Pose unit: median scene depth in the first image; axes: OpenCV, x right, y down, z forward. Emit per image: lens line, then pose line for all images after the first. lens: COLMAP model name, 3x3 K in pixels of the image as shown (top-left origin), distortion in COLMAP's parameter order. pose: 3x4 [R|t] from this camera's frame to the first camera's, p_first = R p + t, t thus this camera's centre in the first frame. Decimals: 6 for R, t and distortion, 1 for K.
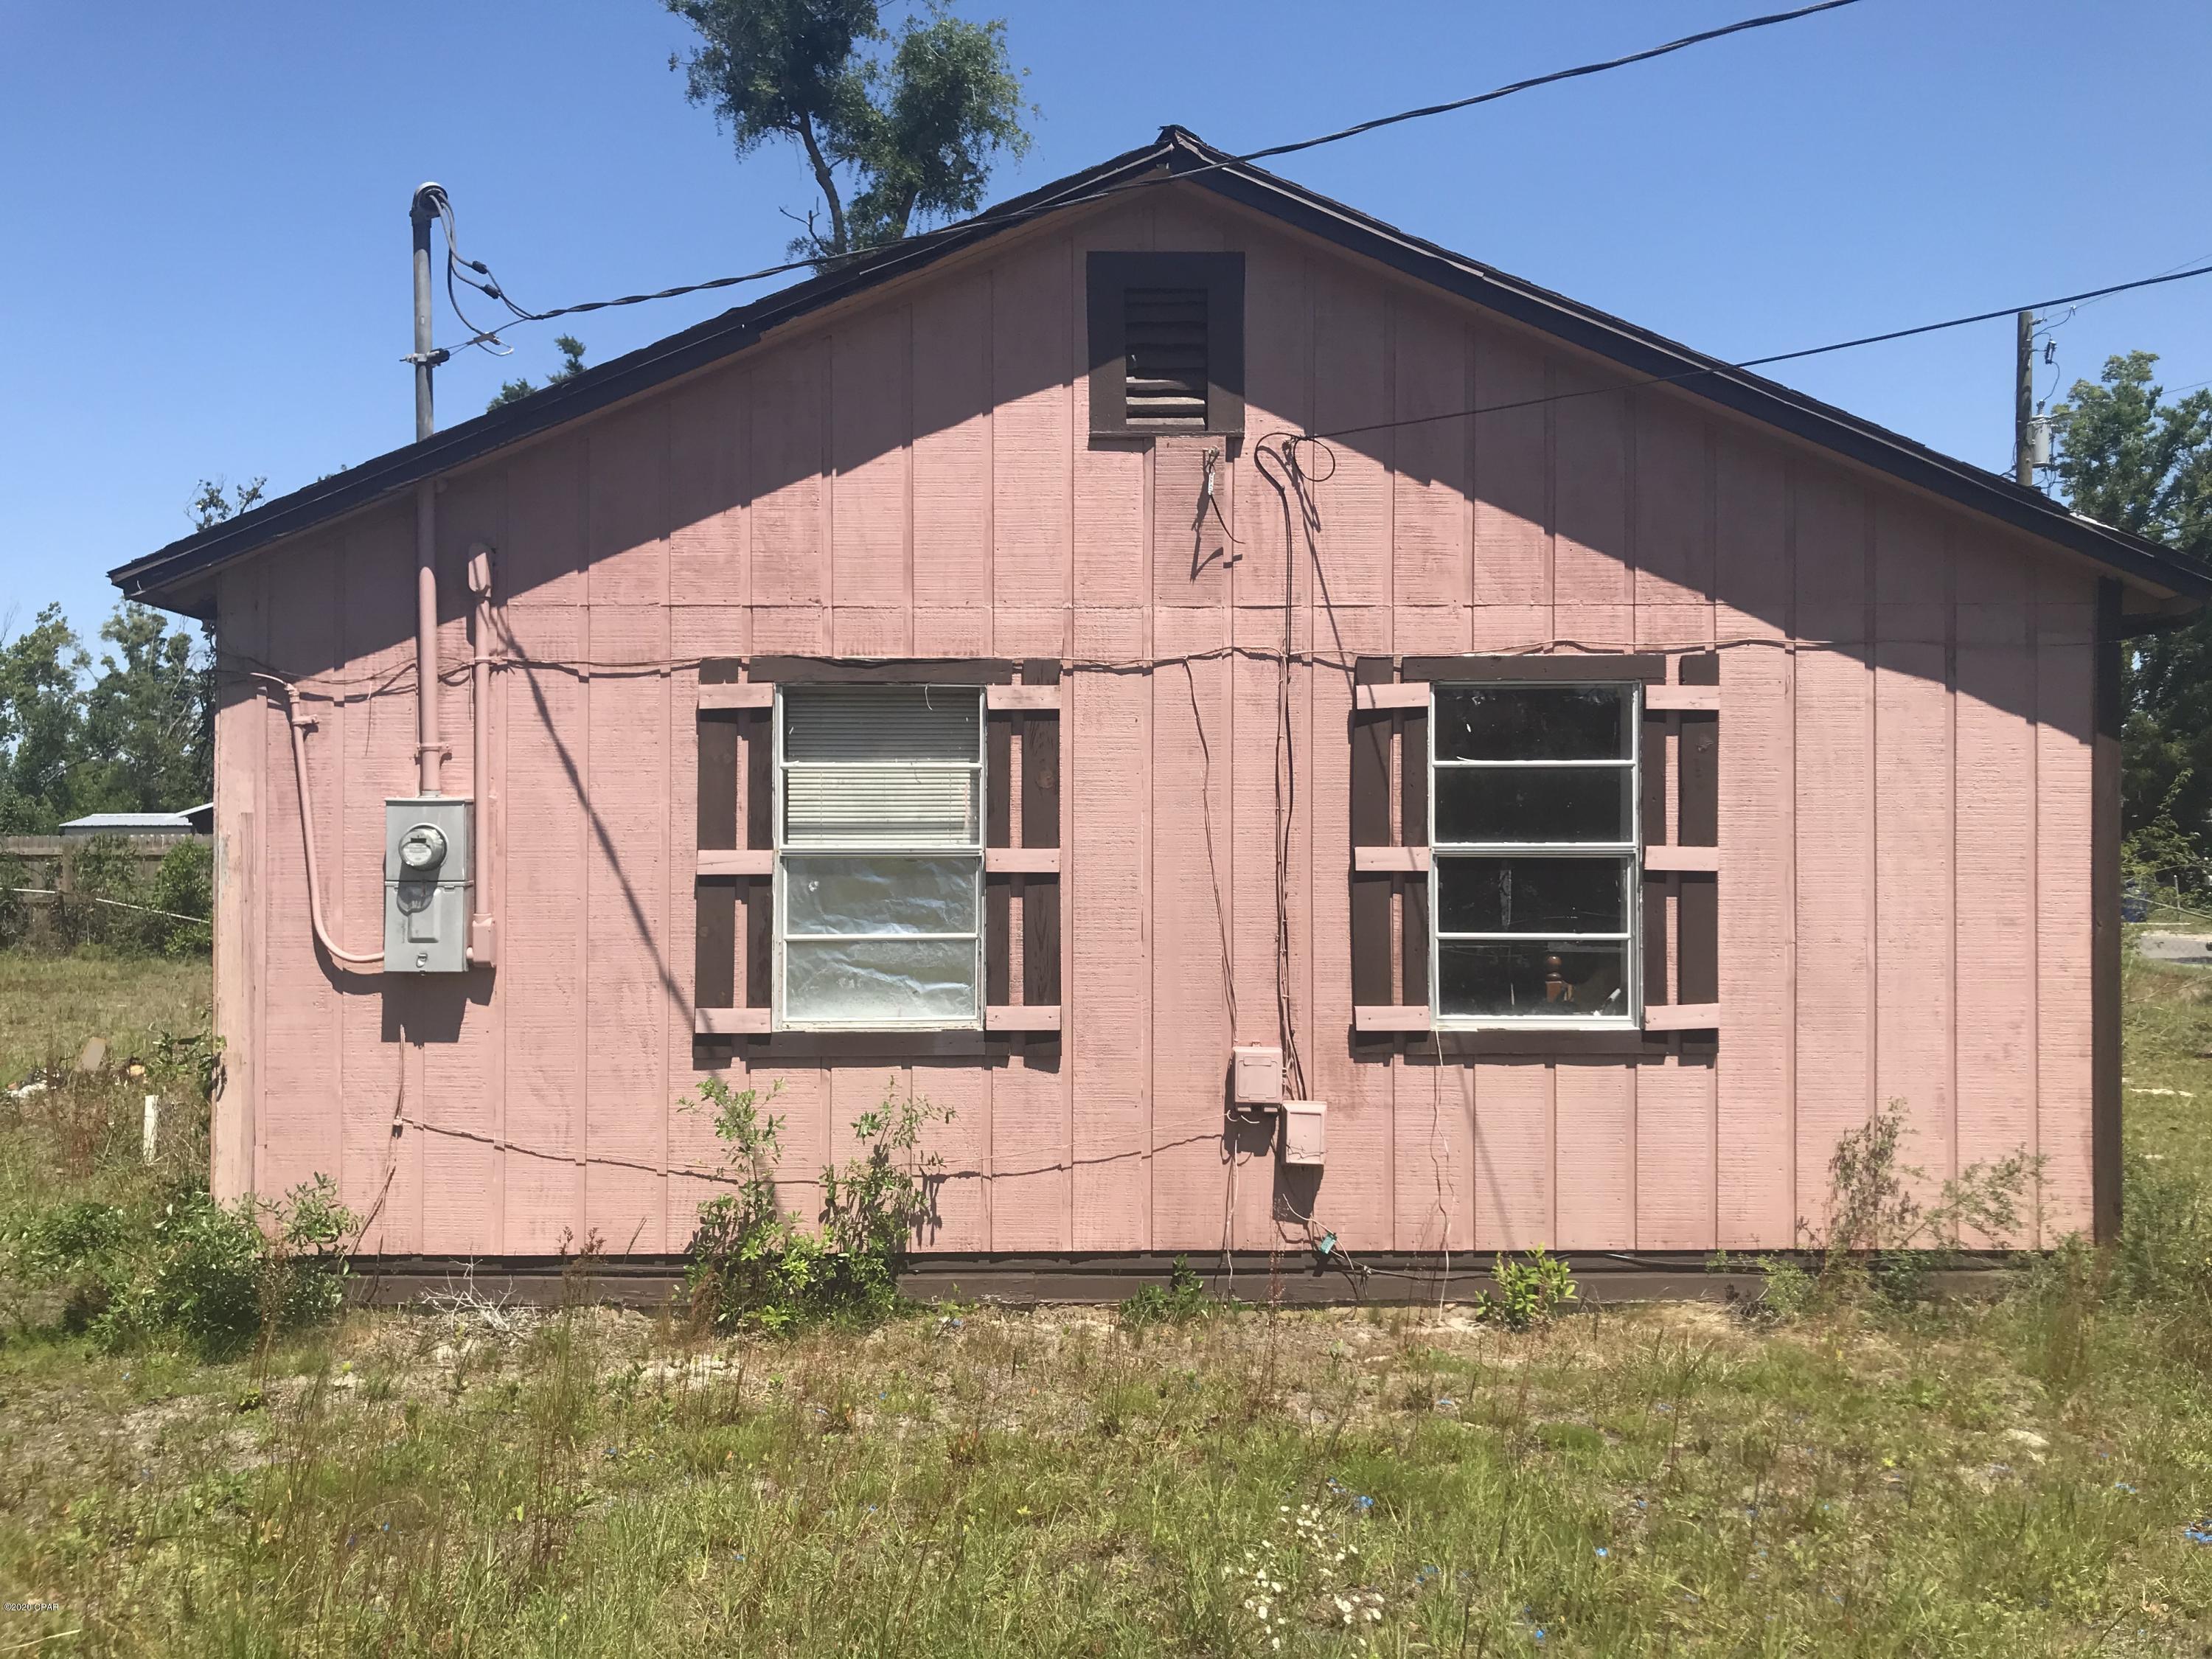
lens RADIAL K [[1814.5, 0, 1111.0], [0, 1814.5, 823.0], [0, 0, 1]] dist [0.038155, -0.063773]
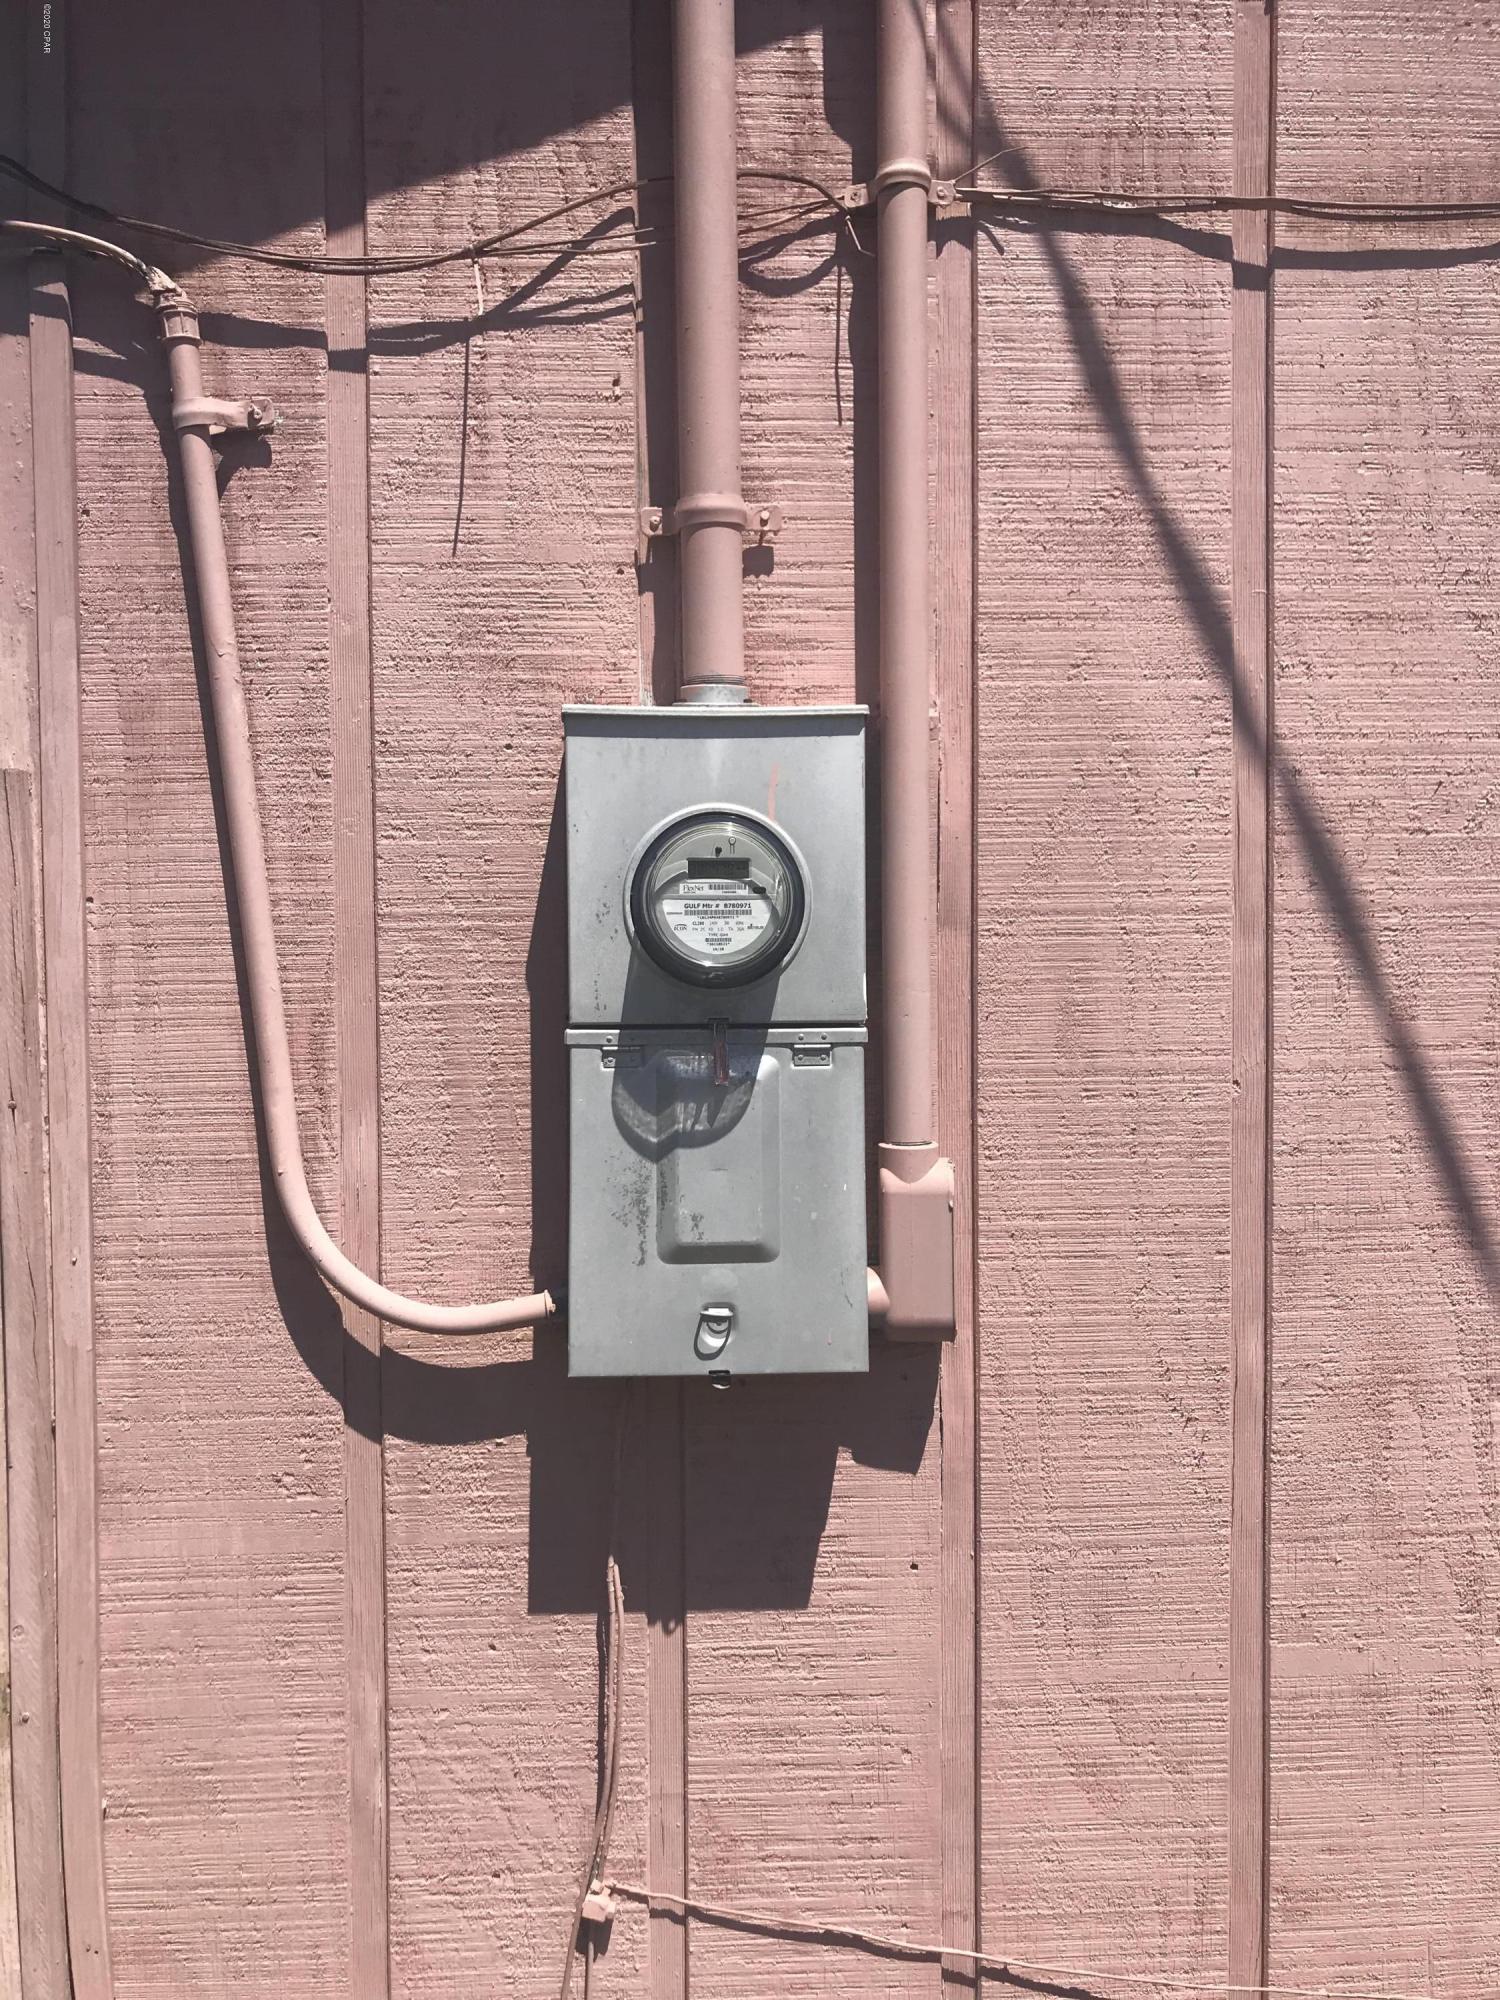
lens RADIAL K [[1625.5, 0, 745.9], [0, 1625.5, 994.3], [0, 0, 1]] dist [0.016837, 0.006582]
pose [[0.998700, -0.010031, 0.049969, -0.379094], [0.008059, 0.999187, 0.039513, 0.018059], [-0.050325, -0.039059, 0.997969, 0.758212]]
